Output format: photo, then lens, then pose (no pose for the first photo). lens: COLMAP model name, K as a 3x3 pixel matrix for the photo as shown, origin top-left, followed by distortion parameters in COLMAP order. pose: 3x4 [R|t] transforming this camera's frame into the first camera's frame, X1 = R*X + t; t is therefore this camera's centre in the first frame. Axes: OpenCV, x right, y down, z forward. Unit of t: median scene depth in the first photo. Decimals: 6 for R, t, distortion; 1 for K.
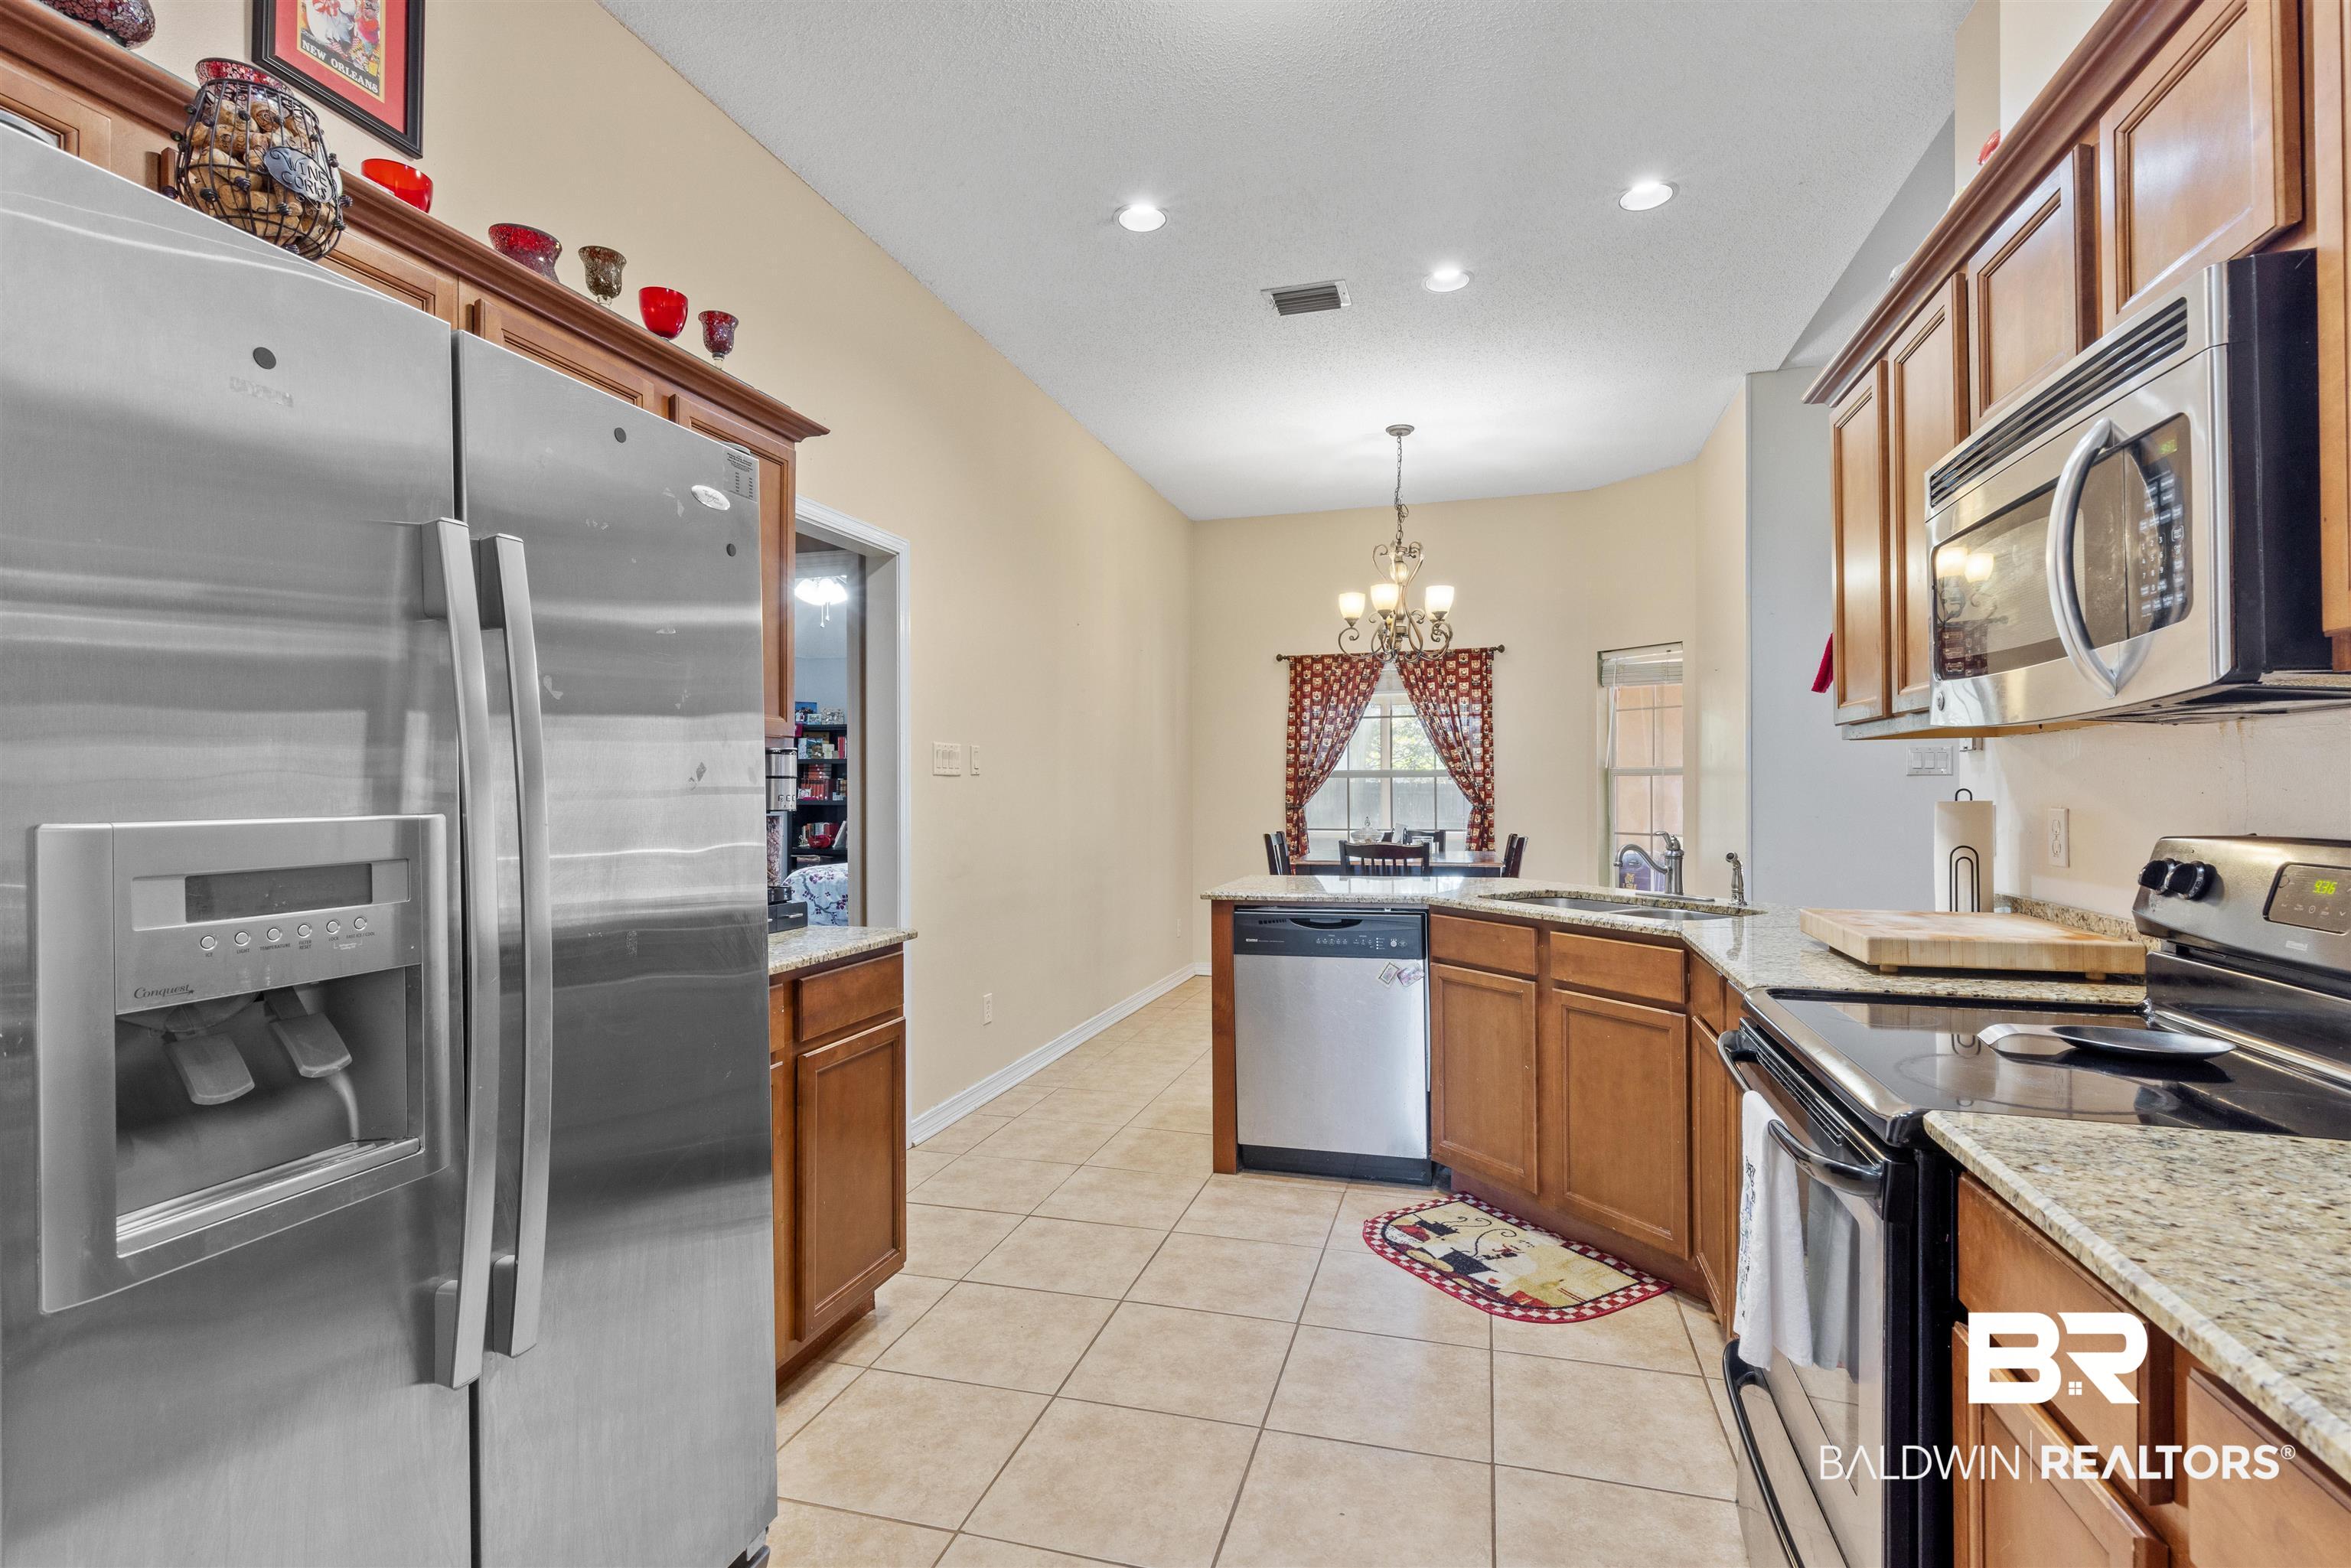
lens RADIAL K [[1079.2, 0, 1175.5], [0, 1079.2, 784.0], [0, 0, 1]] dist [0.004182, -0.000029]
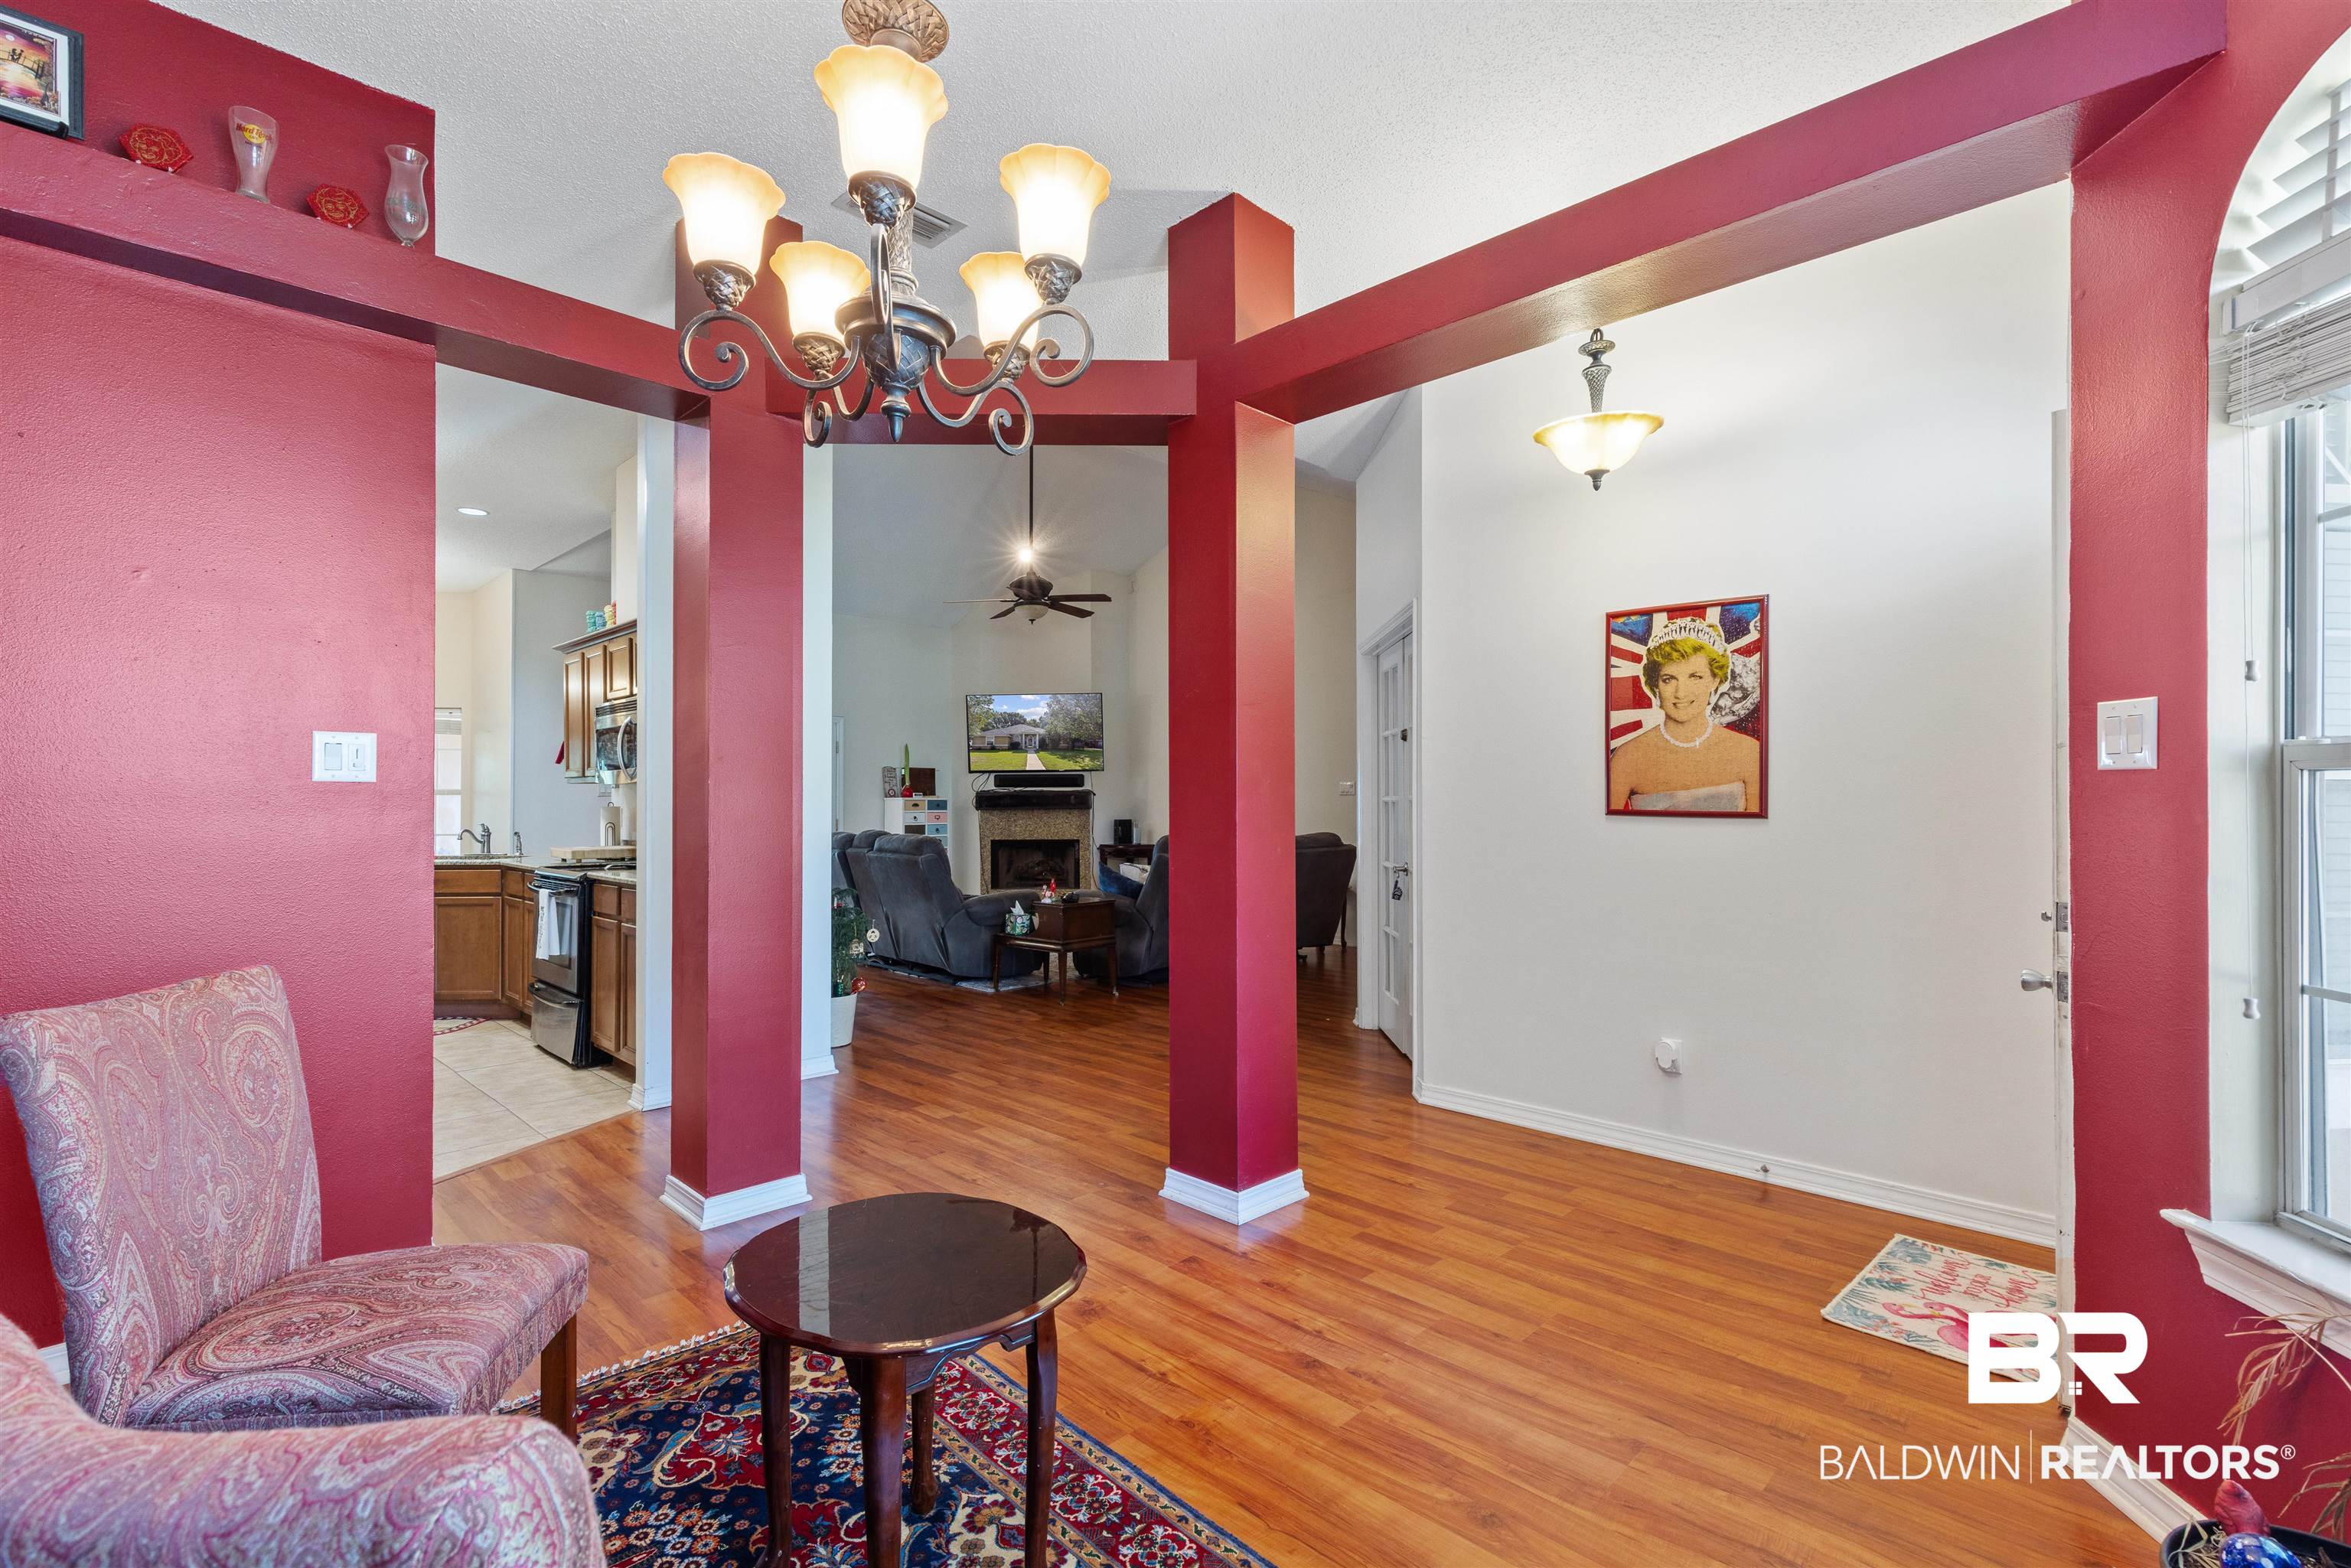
lens RADIAL K [[1079.2, 0, 1175.5], [0, 1079.2, 784.0], [0, 0, 1]] dist [0.004182, -0.000029]
pose [[0.474149, 0.019209, 0.880235, -0.330299], [-0.003983, 0.999799, -0.019673, 0.002545], [-0.880435, 0.005823, 0.474130, -0.514025]]
